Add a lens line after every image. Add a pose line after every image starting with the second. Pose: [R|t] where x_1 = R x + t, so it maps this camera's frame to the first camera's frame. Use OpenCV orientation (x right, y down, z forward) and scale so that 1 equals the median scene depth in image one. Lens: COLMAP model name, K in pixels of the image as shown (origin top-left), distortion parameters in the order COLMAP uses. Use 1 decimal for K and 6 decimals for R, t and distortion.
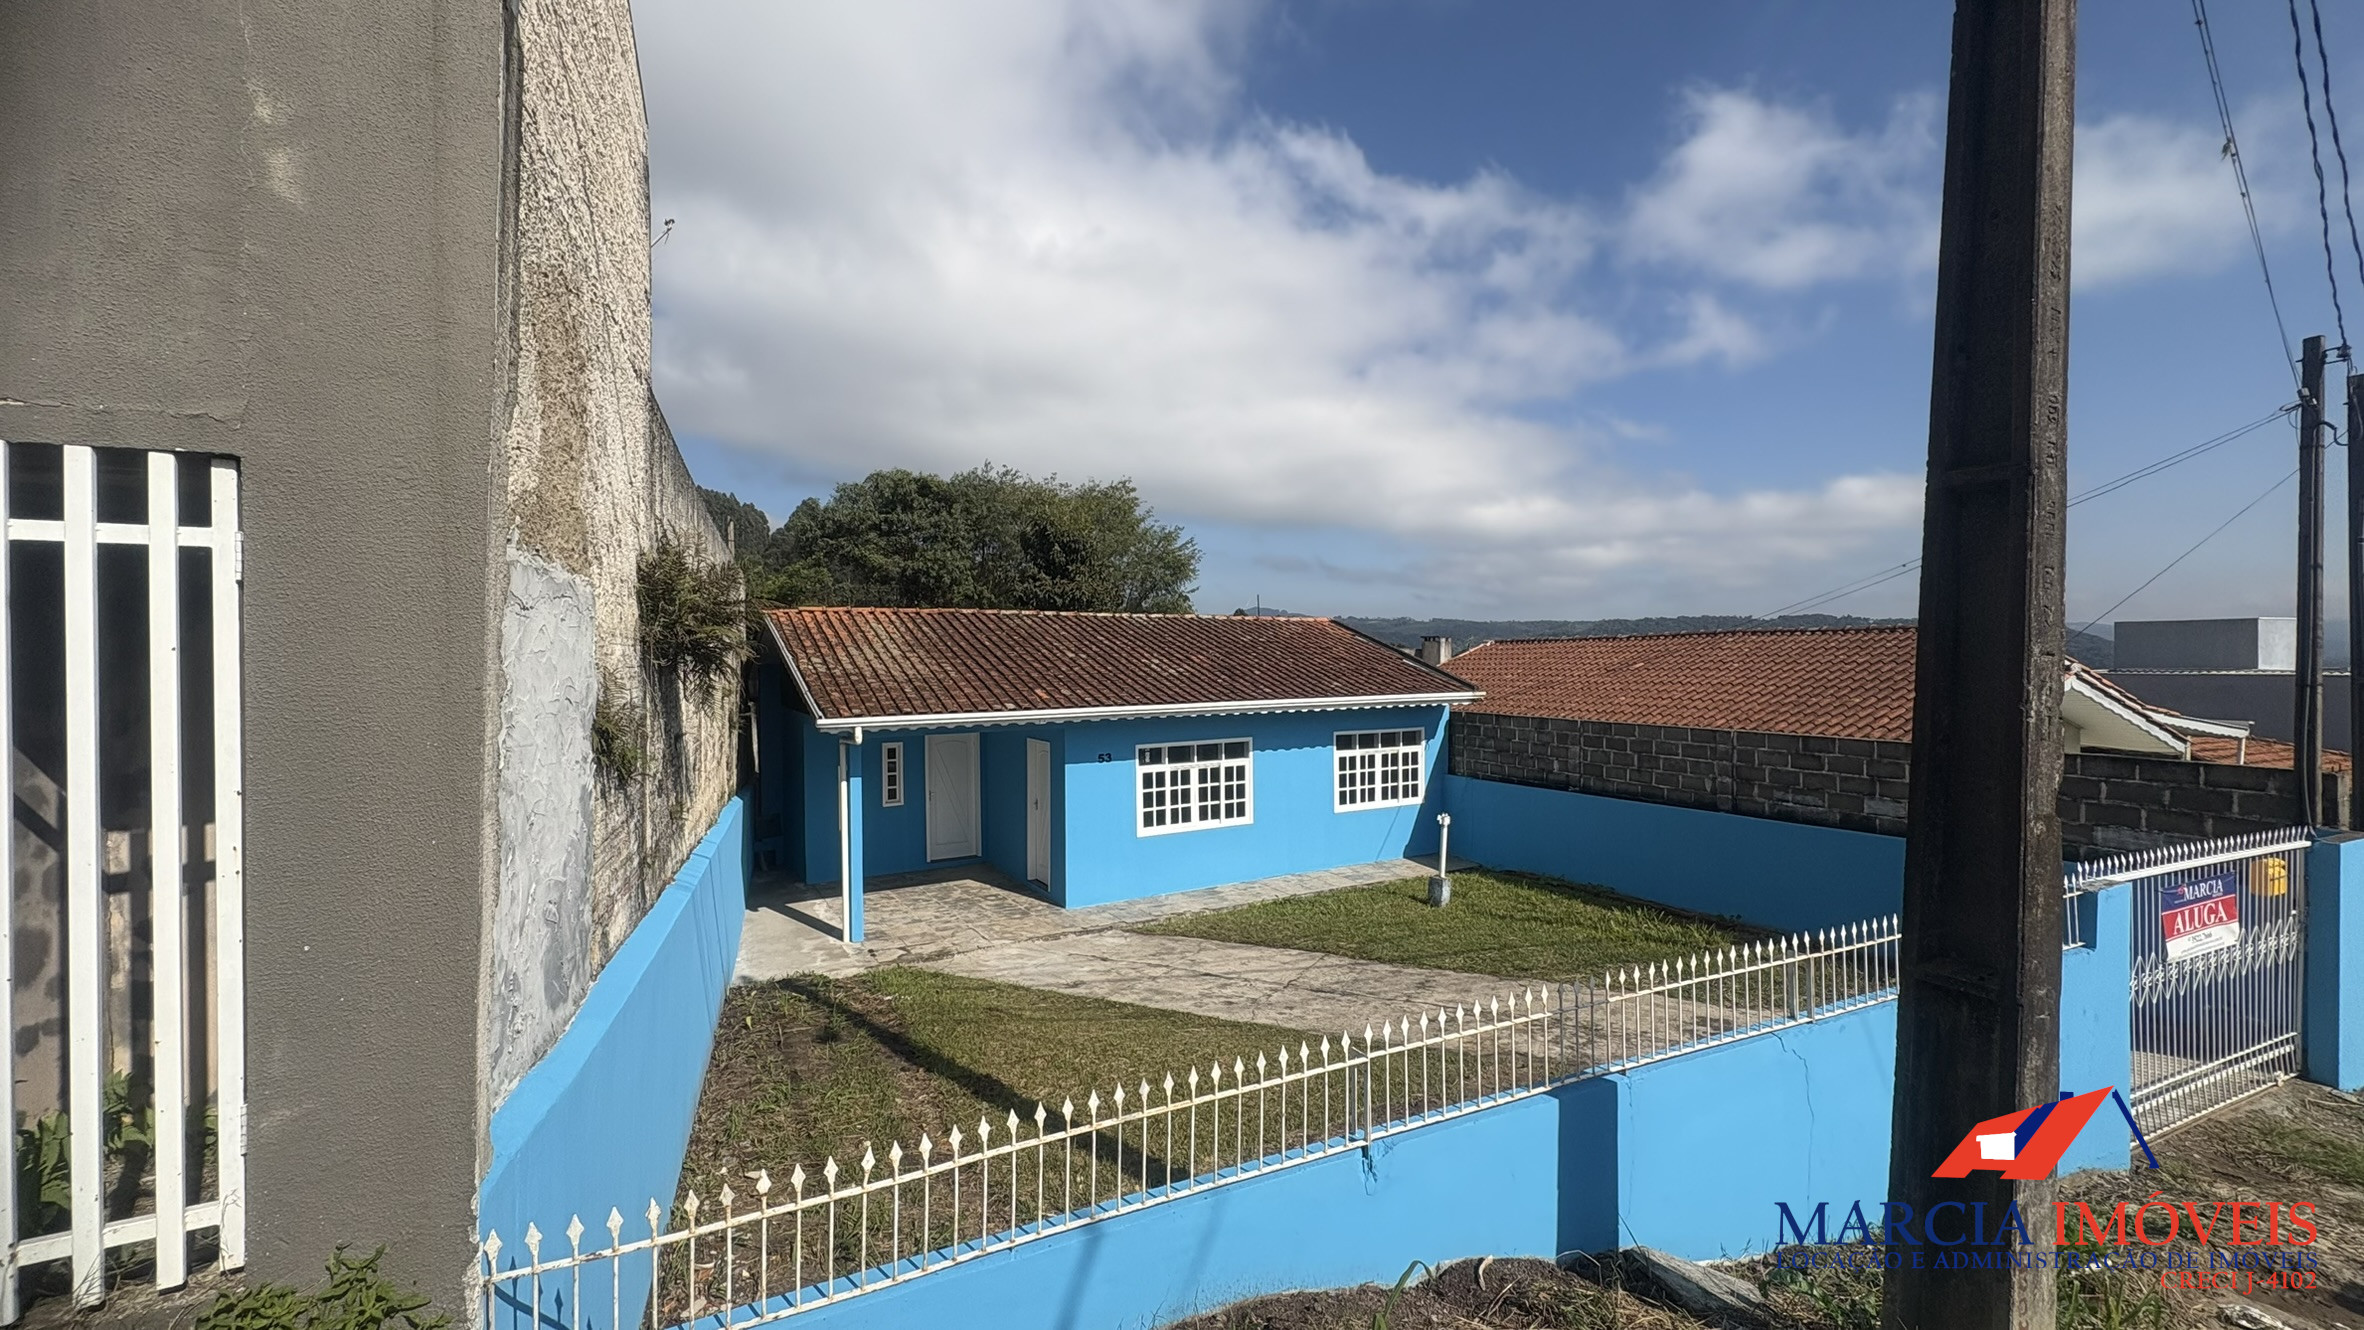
lens RADIAL K [[934.2, 0, 1171.5], [0, 934.2, 665.0], [0, 0, 1]] dist [-0.002594, 0.000487]
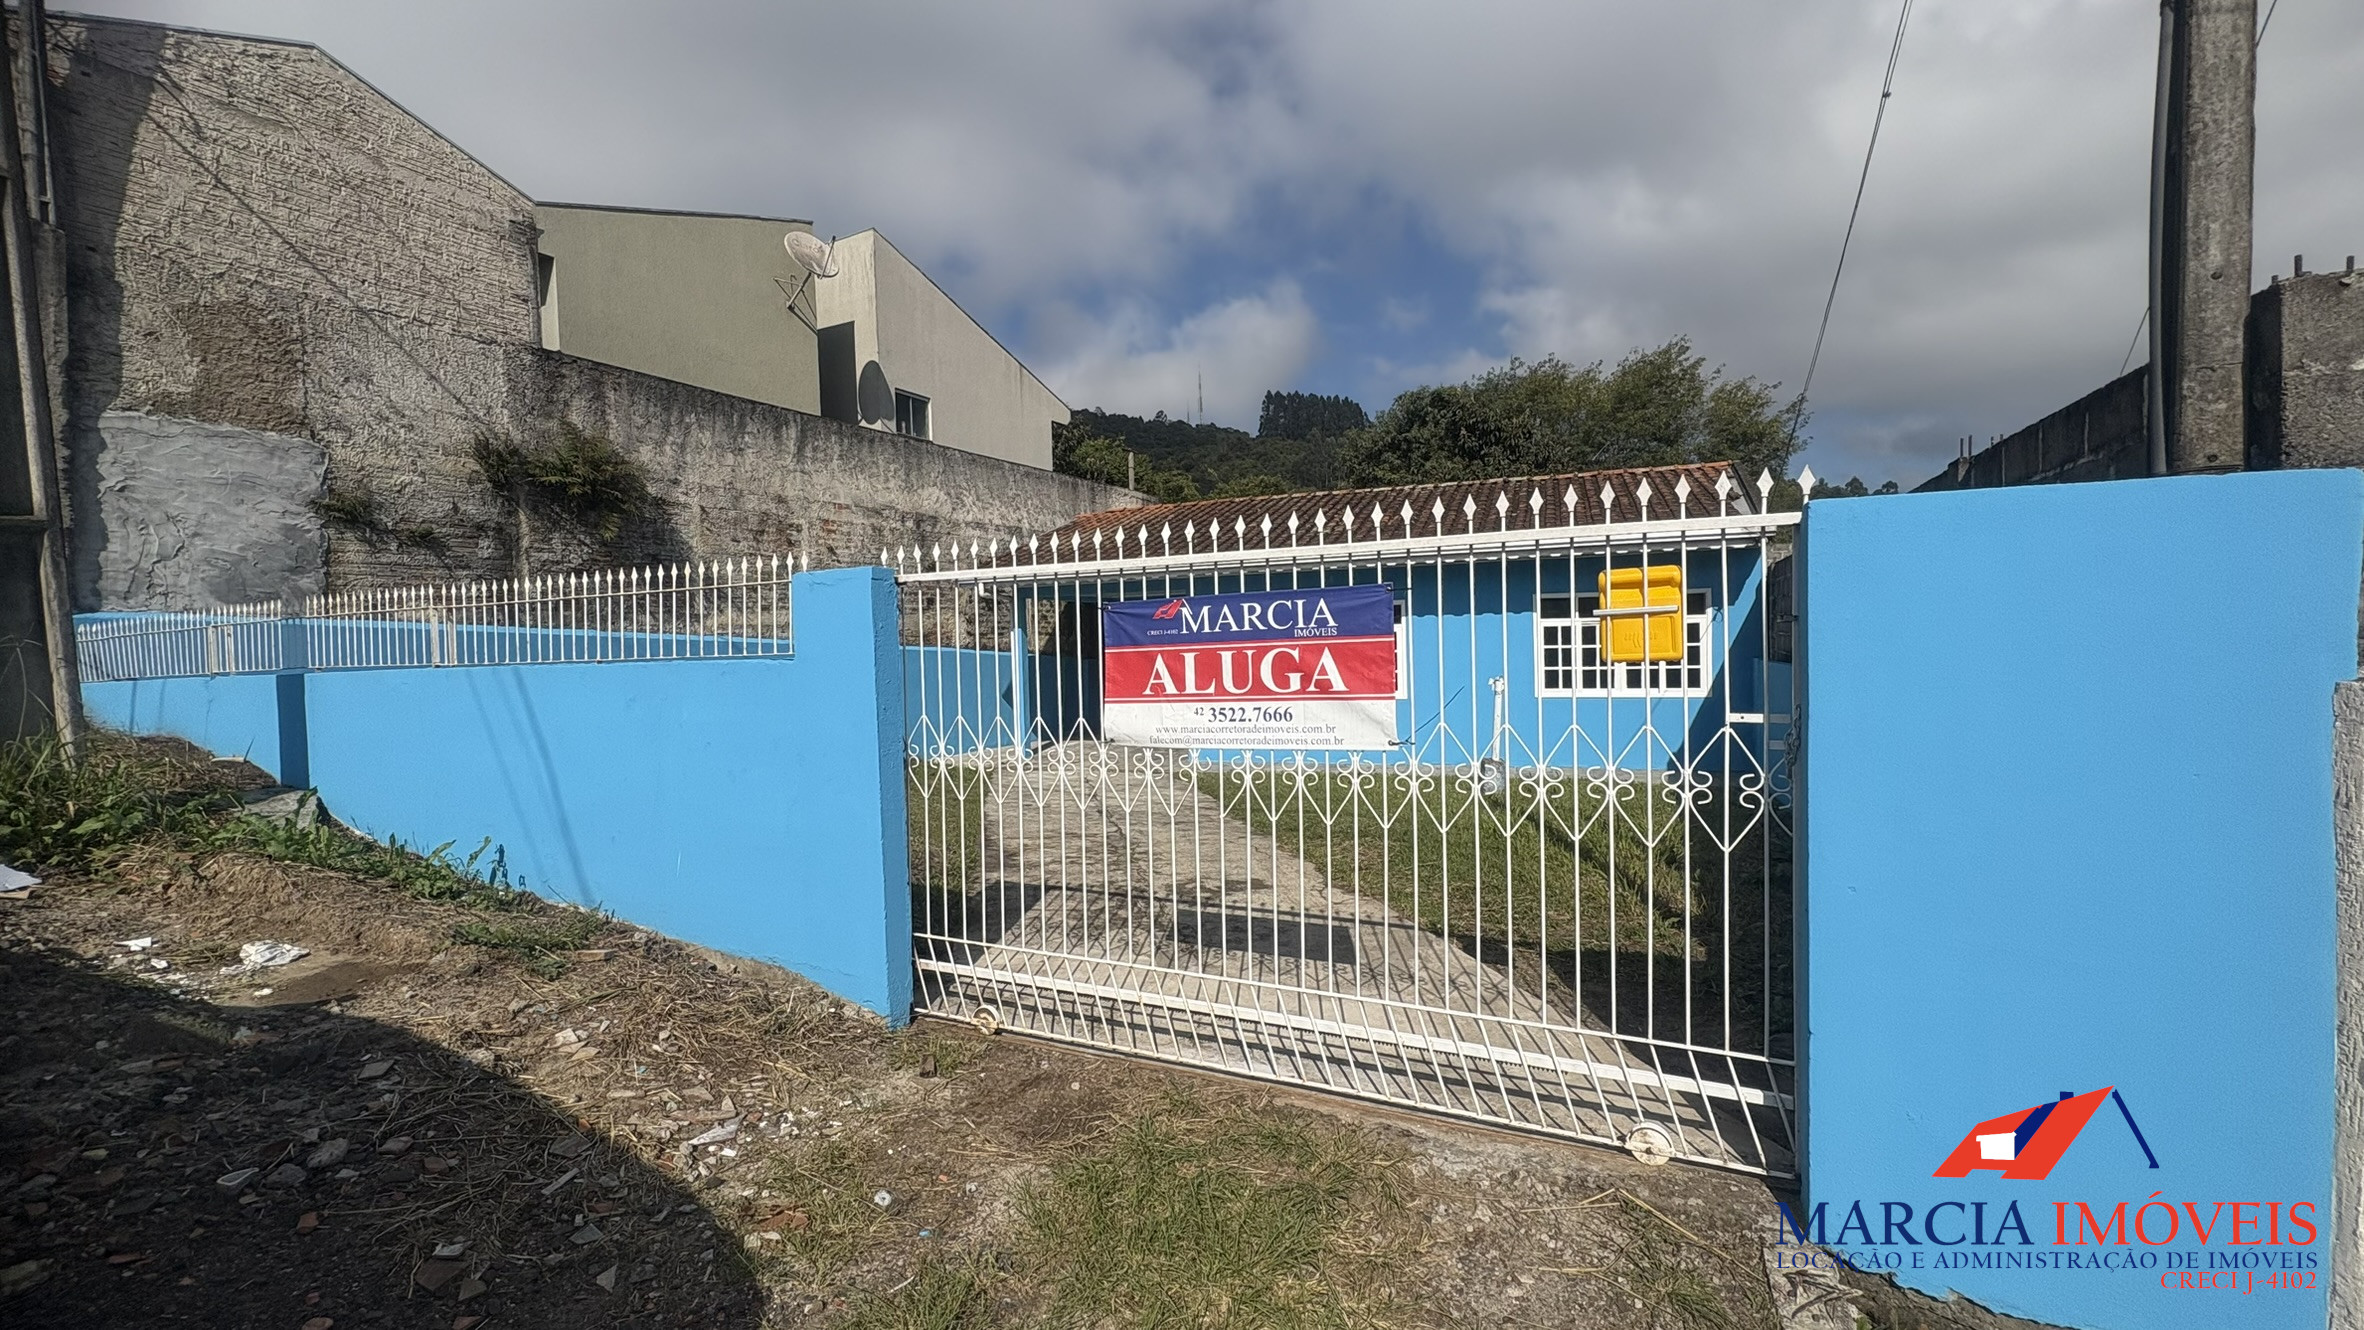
lens RADIAL K [[934.2, 0, 1186.6], [0, 934.2, 661.8], [0, 0, 1]] dist [-0.002594, 0.000487]
pose [[0.652921, 0.012291, -0.757326, 0.618971], [0.016342, 0.999407, 0.030309, 0.106596], [0.757250, -0.032166, 0.652333, 0.281511]]
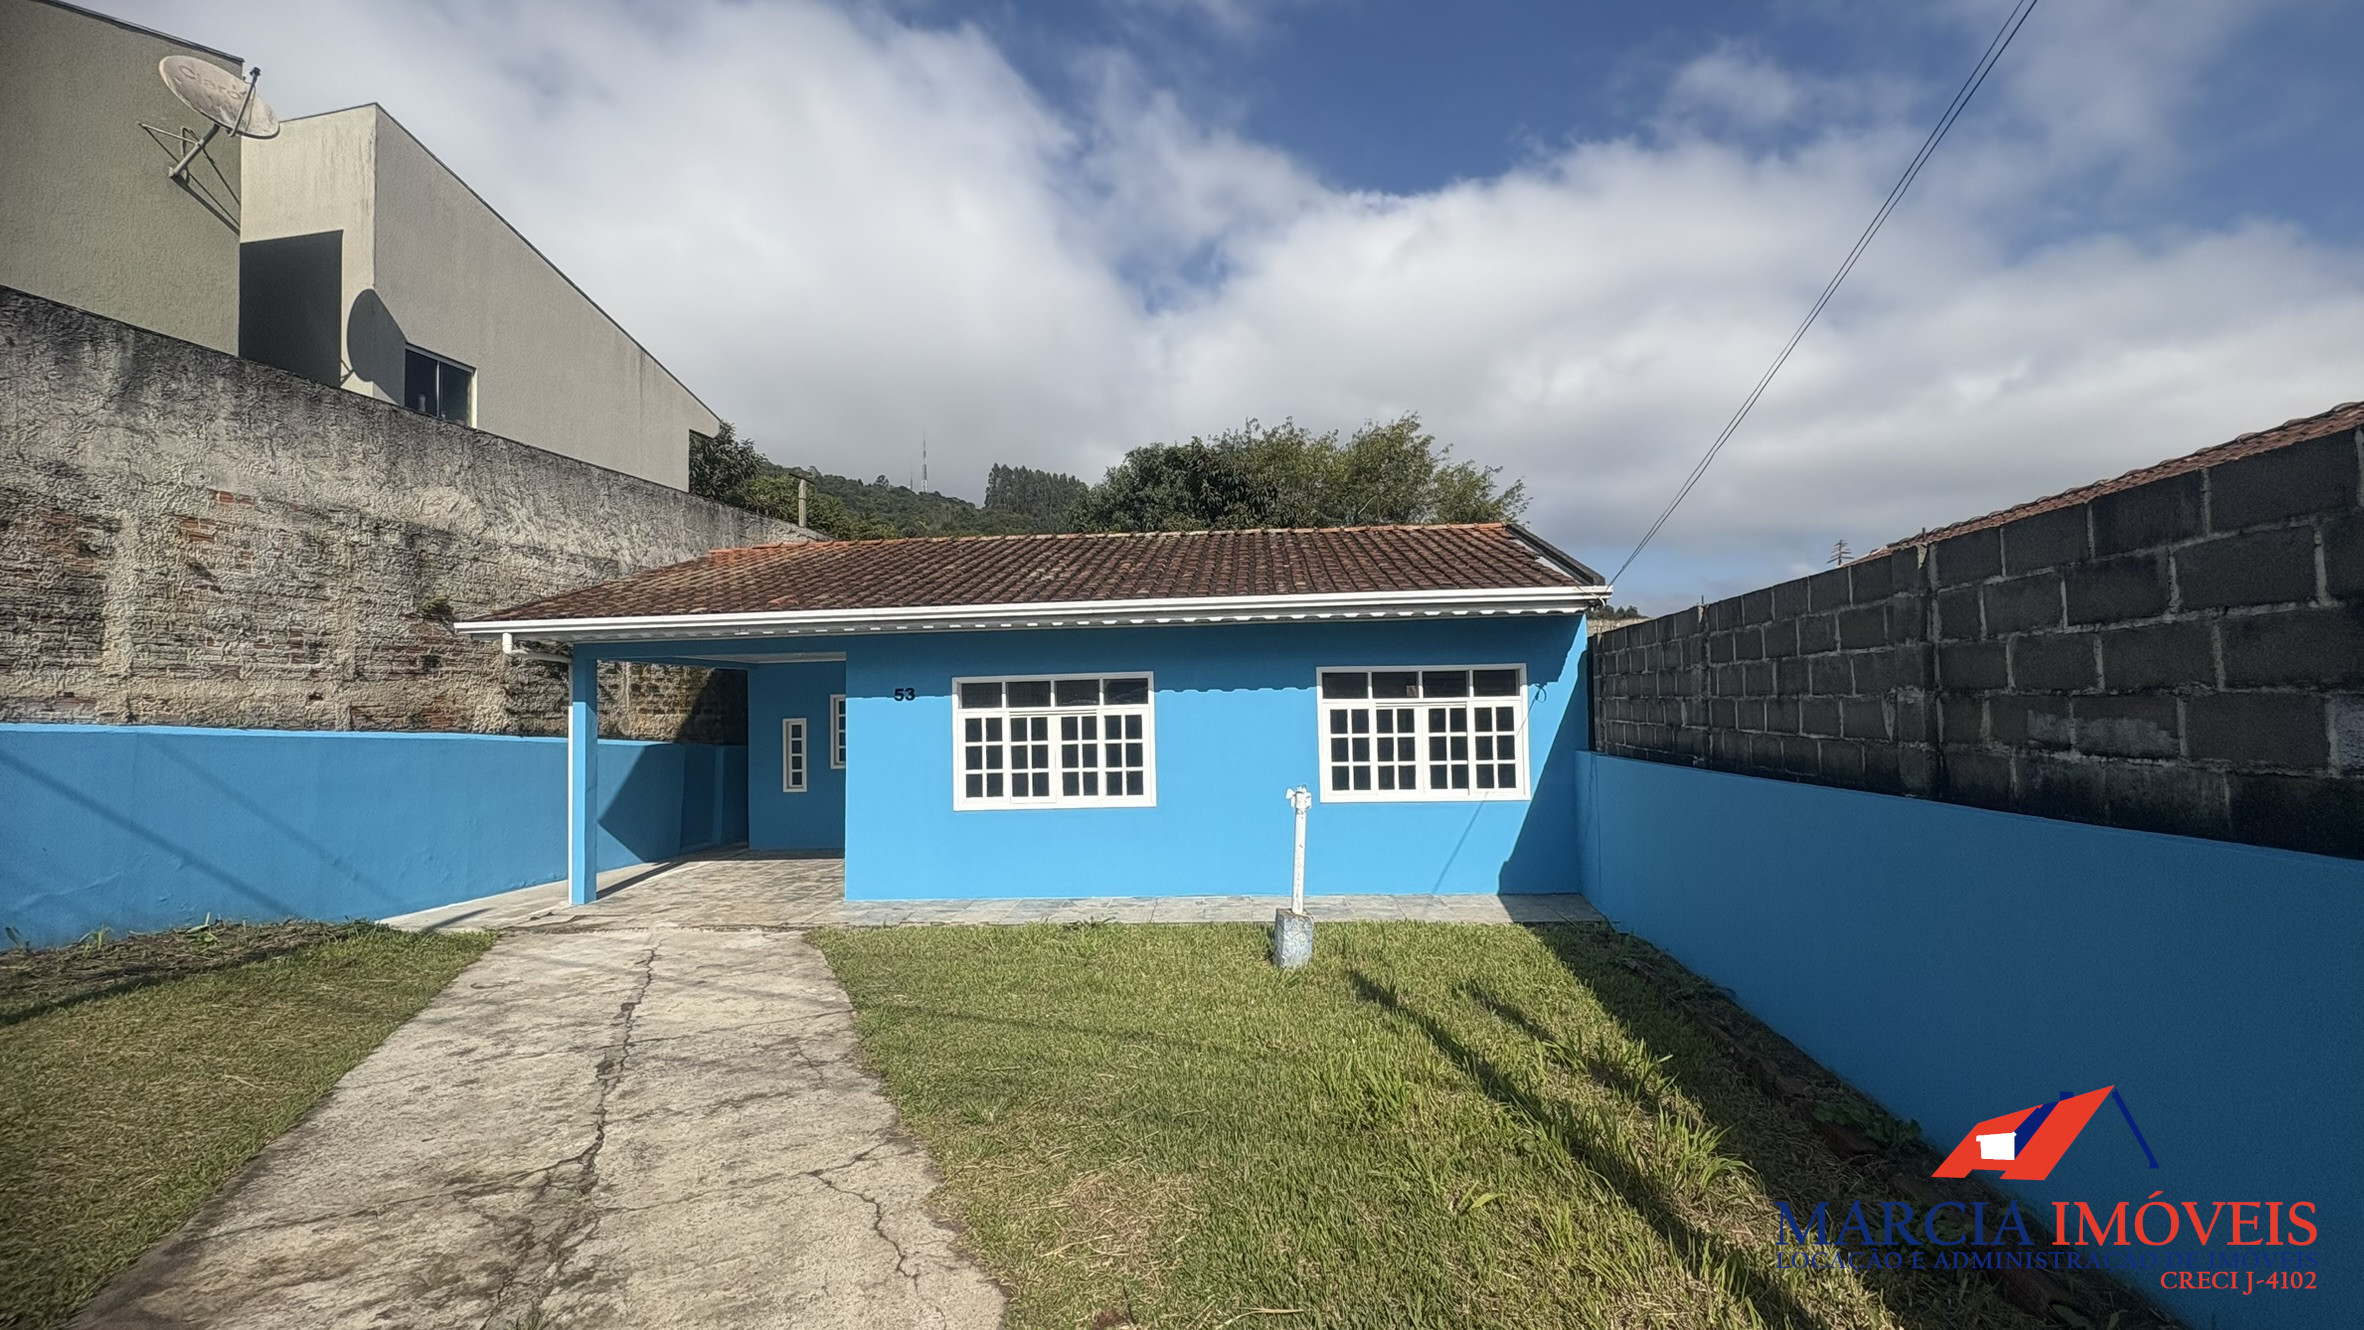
lens RADIAL K [[934.2, 0, 1185.6], [0, 934.2, 664.1], [0, 0, 1]] dist [-0.002594, 0.000487]
pose [[0.842660, -0.030485, -0.537582, 0.454545], [0.008462, 0.999022, -0.043387, 0.101582], [0.538379, 0.032012, 0.842095, 0.478527]]
